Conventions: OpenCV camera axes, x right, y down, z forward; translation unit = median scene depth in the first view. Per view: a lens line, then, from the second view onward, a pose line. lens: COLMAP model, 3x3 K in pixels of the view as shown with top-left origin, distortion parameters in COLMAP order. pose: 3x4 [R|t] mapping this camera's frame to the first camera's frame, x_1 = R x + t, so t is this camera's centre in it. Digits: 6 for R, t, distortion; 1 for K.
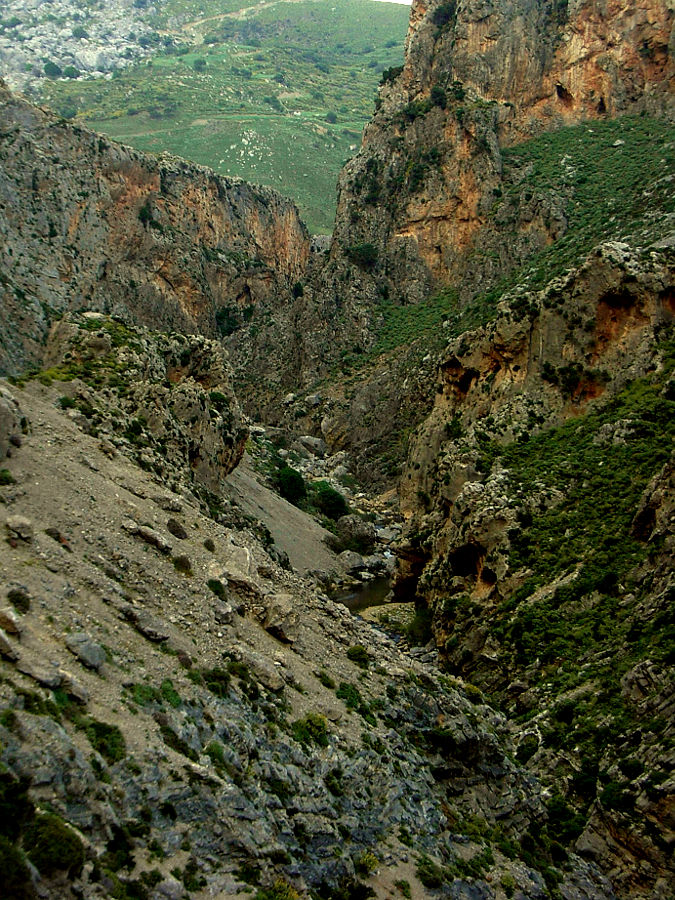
lens RADIAL K [[1539.7, 0, 337.5], [0, 1539.7, 450.0], [0, 0, 1]] dist [-0.062234, -0.079163]
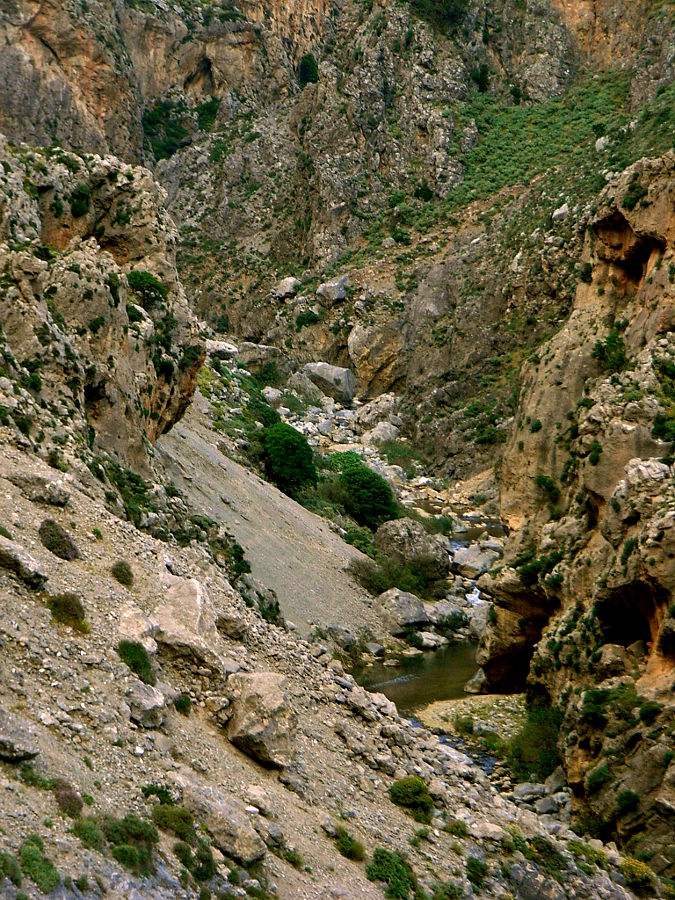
lens RADIAL K [[3519.1, 0, 337.5], [0, 3519.1, 450.0], [0, 0, 1]] dist [1.302119, -25.295180]
pose [[0.999689, 0.021245, -0.013033, 0.001799], [-0.021077, 0.999694, 0.012918, 0.004871], [0.013303, -0.012639, 0.999832, -0.165156]]
